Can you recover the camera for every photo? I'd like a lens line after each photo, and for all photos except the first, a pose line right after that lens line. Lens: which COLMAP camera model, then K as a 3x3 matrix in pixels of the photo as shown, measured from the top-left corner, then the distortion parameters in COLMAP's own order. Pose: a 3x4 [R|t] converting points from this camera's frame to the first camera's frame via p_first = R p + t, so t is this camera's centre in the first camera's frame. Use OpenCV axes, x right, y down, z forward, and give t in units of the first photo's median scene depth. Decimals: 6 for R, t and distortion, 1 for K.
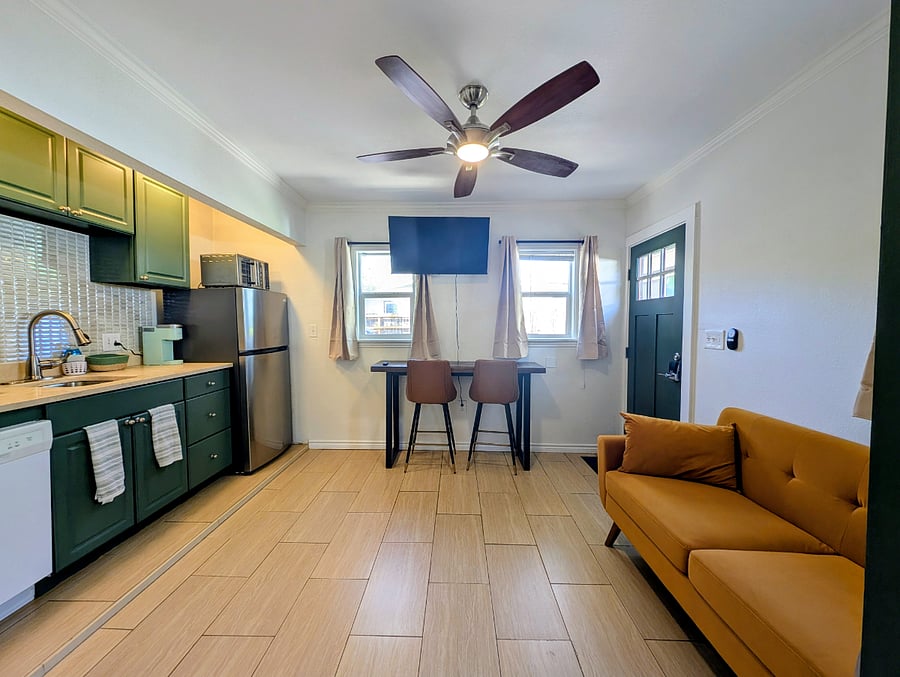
lens RADIAL K [[328.8, 0, 450.0], [0, 328.8, 338.5], [0, 0, 1]] dist [0.000688, -0.000011]
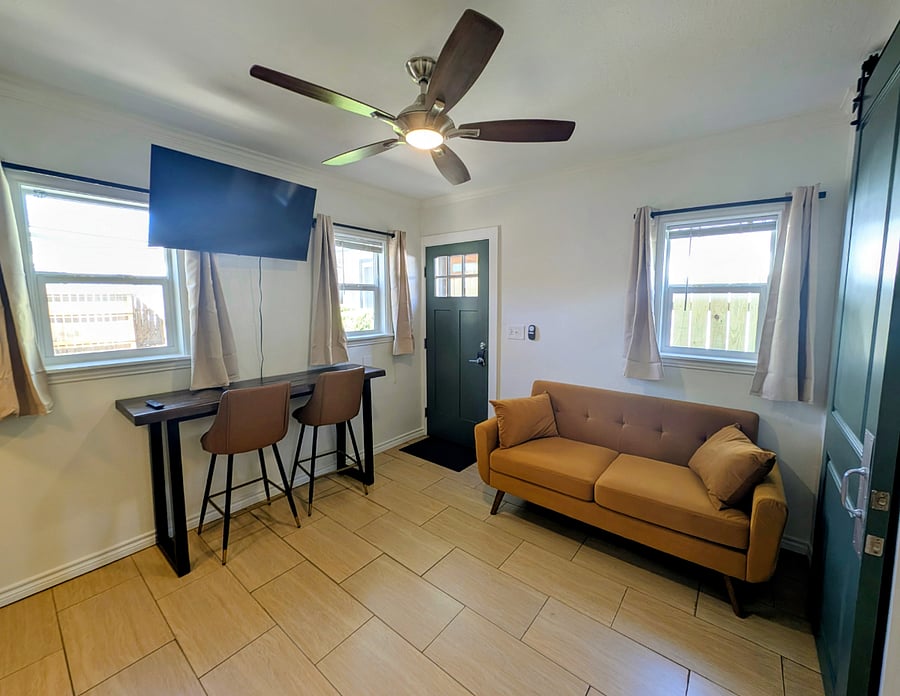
lens RADIAL K [[362.3, 0, 451.6], [0, 362.3, 332.4], [0, 0, 1]] dist [-0.000129, -0.000198]
pose [[0.602677, -0.073443, 0.794599, -0.381352], [0.036135, 0.997246, 0.064767, -0.072161], [-0.797167, -0.010321, 0.603671, 0.215460]]
